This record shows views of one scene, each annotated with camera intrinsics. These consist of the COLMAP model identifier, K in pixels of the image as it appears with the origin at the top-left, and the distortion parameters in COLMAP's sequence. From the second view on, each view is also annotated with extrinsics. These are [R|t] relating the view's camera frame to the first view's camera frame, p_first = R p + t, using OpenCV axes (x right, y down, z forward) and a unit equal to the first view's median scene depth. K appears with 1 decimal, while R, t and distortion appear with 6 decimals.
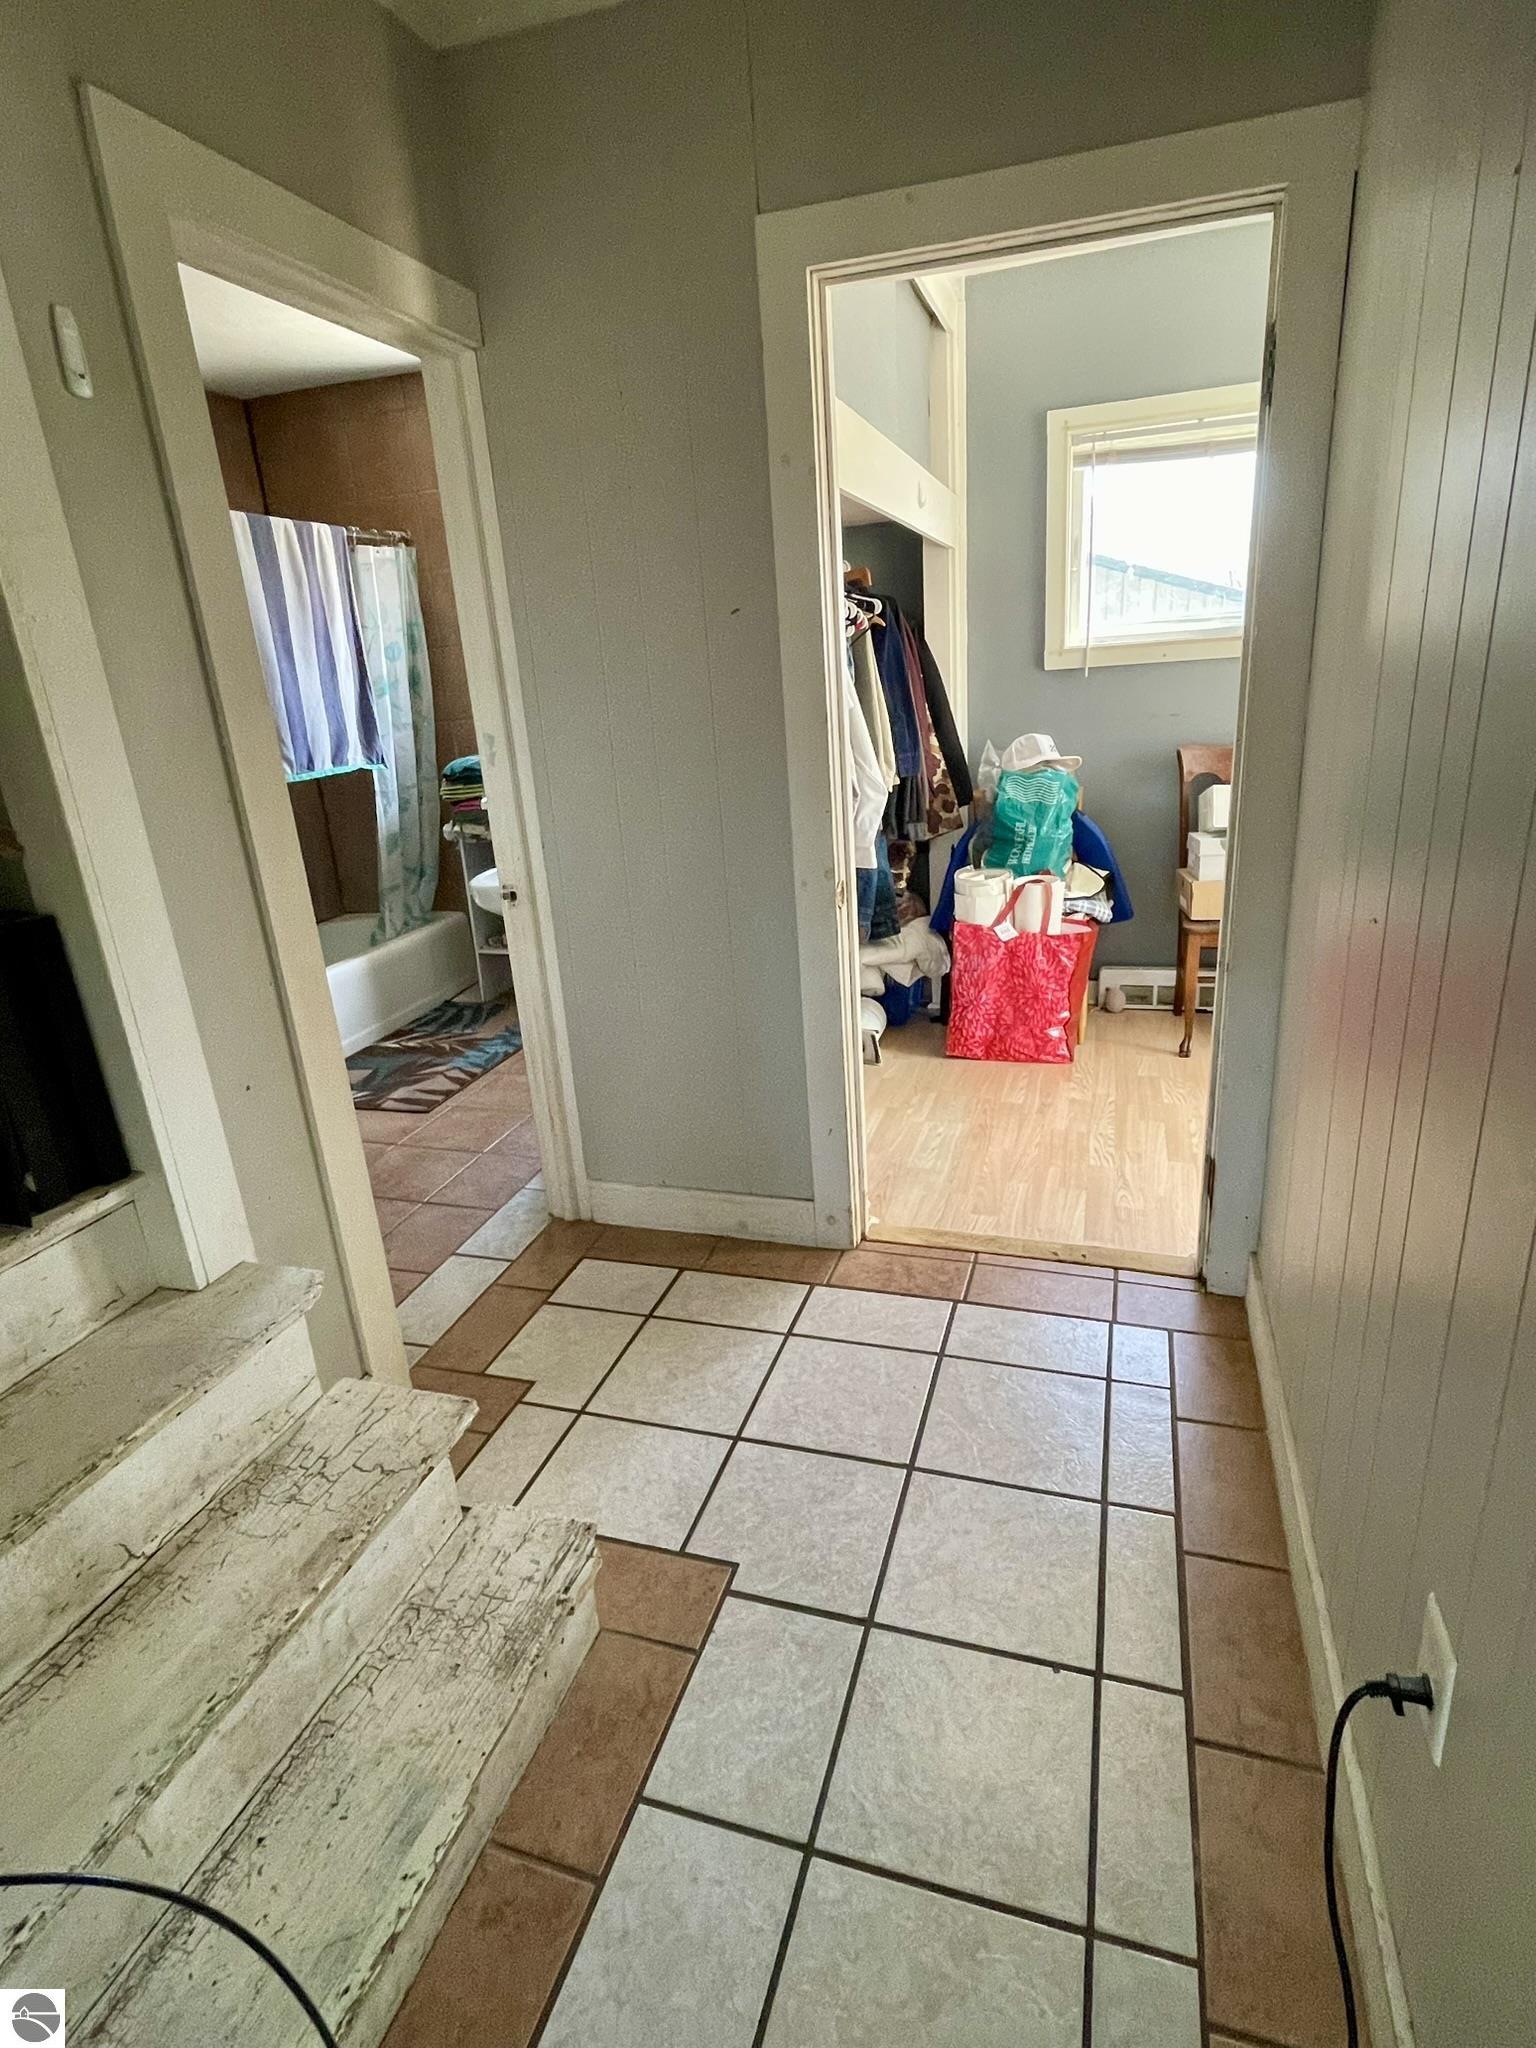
lens RADIAL K [[1043.0, 0, 768.0], [0, 1043.0, 1024.0], [0, 0, 1]] dist [-0.028397, 0.000114]
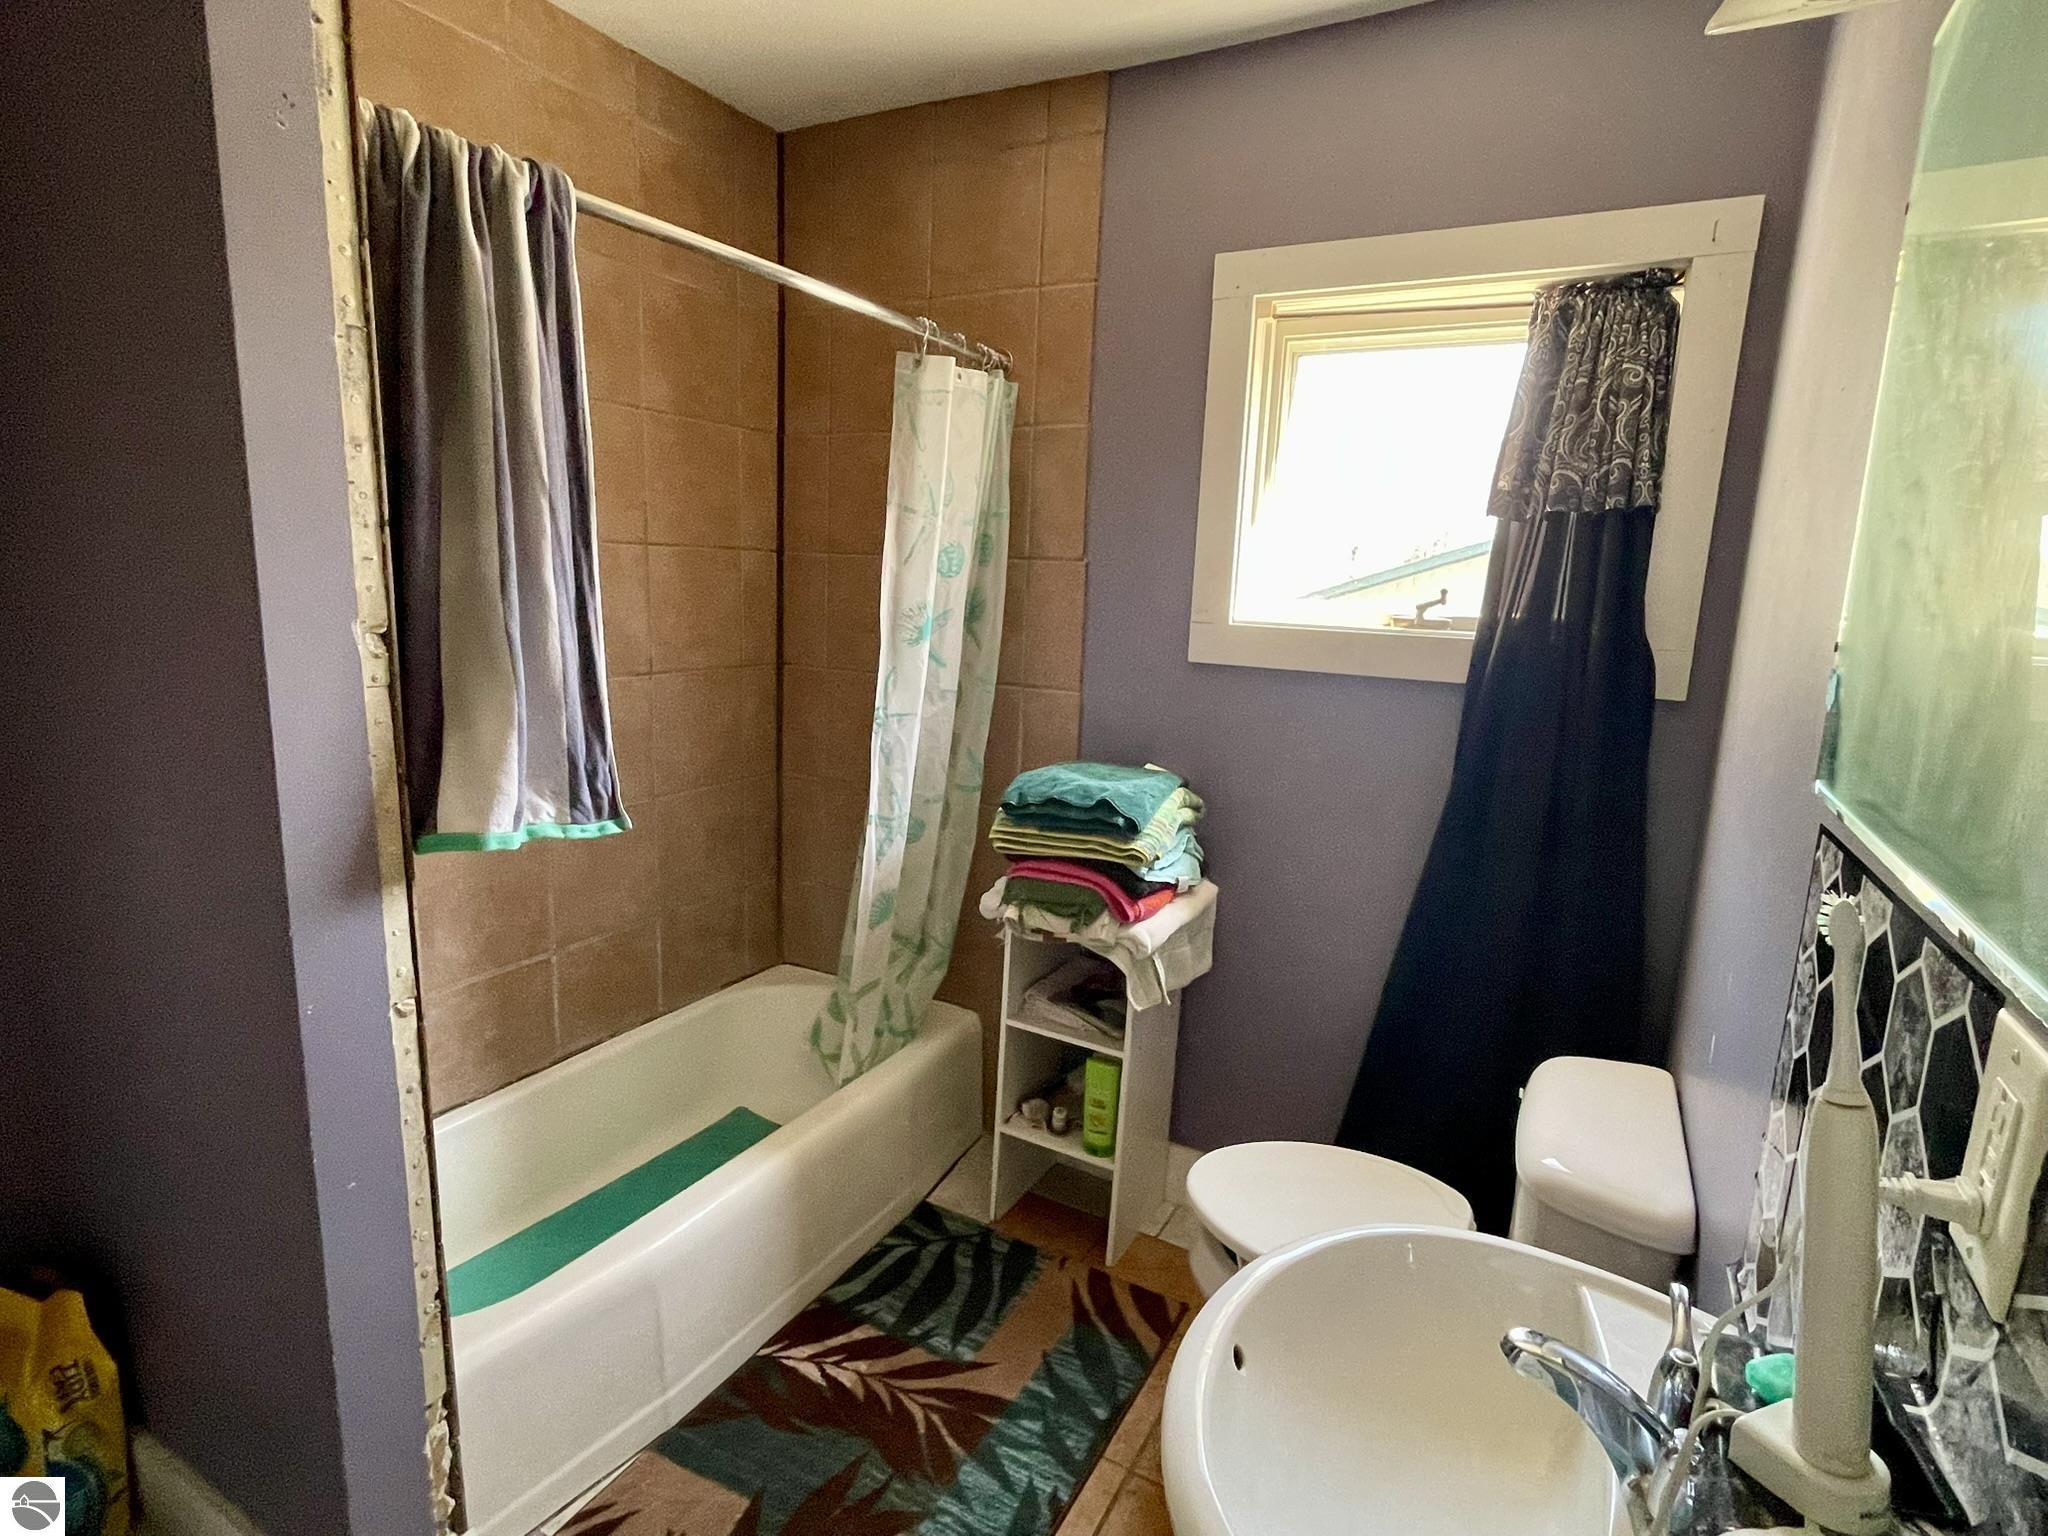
lens RADIAL K [[1043.0, 0, 1024.0], [0, 1043.0, 768.0], [0, 0, 1]] dist [-0.028397, 0.000114]
pose [[0.972847, 0.144358, -0.180910, -0.211704], [-0.168804, 0.977317, -0.127890, -0.192040], [0.158345, 0.154956, 0.975149, 0.497862]]
